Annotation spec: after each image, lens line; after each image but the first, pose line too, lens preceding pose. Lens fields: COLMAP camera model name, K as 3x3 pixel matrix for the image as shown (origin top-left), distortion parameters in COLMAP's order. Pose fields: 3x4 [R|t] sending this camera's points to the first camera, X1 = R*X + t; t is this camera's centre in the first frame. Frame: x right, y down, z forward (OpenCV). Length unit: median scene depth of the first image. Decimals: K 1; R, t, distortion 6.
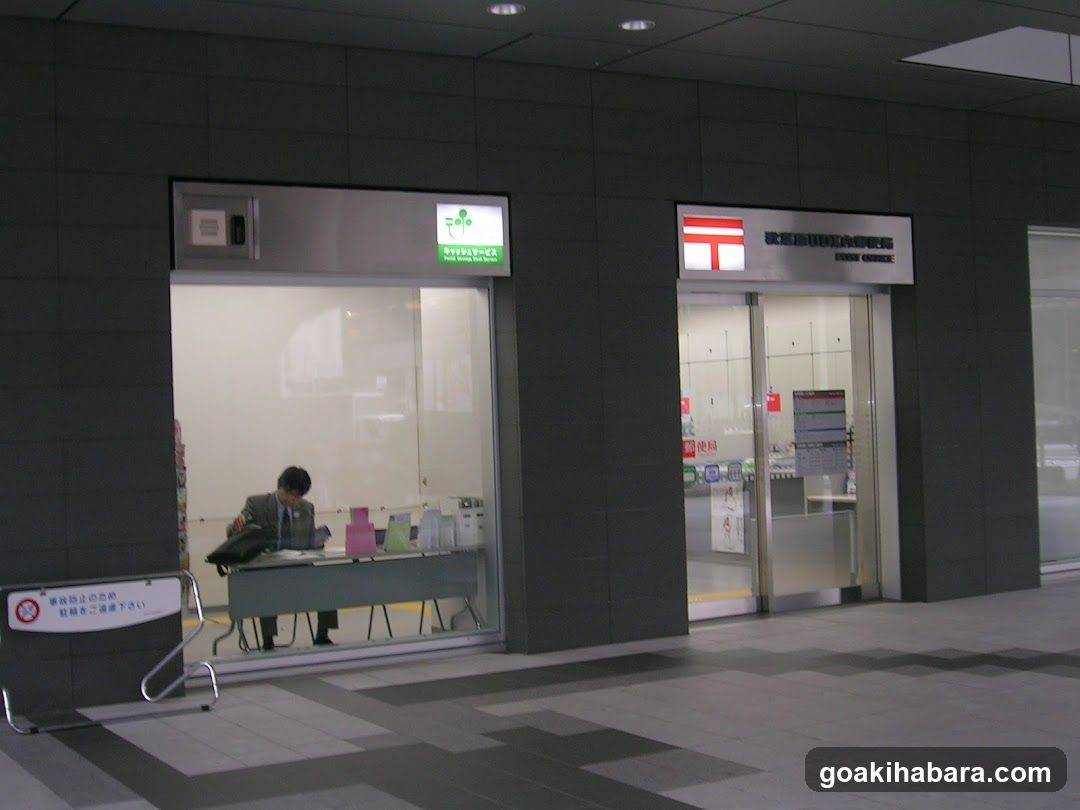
lens RADIAL K [[1559.8, 0, 540.0], [0, 1559.8, 405.0], [0, 0, 1]] dist [-0.137097, 0.080363]
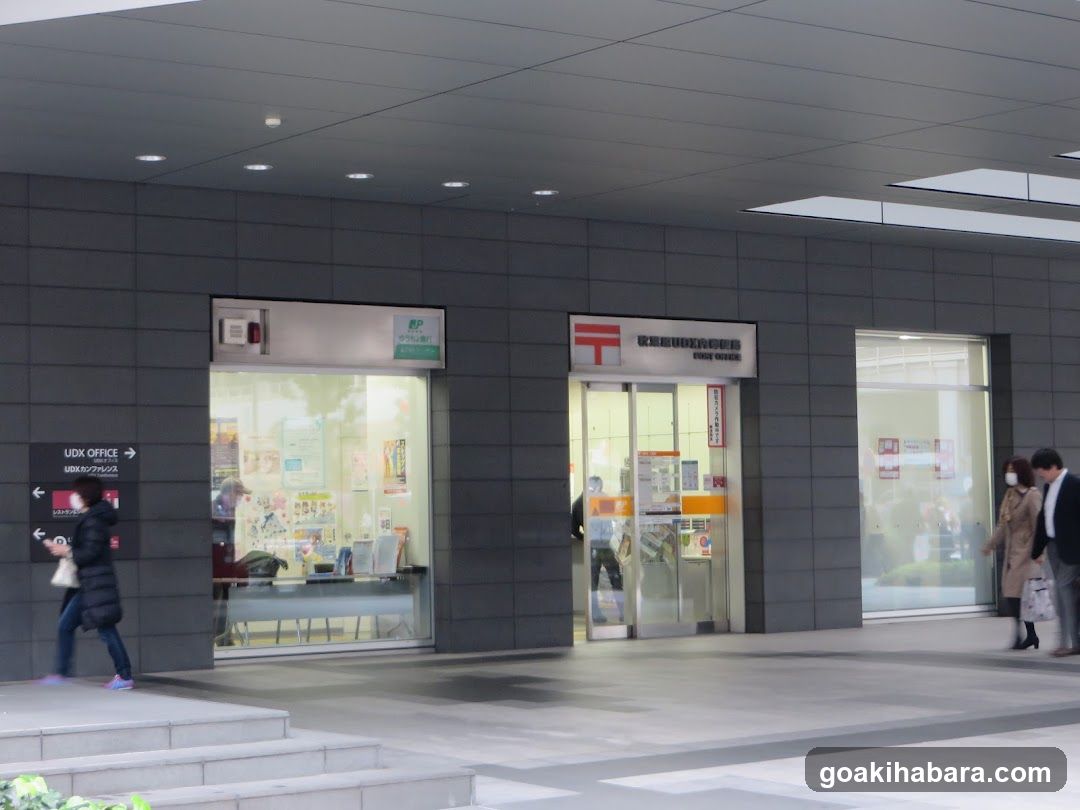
lens RADIAL K [[2107.8, 0, 538.8], [0, 2107.8, 382.8], [0, 0, 1]] dist [-0.022142, -0.150221]
pose [[0.996445, 0.021462, 0.081467, -0.075266], [-0.016822, 0.998220, -0.057224, 0.027233], [-0.082550, 0.055650, 0.995032, -0.702967]]
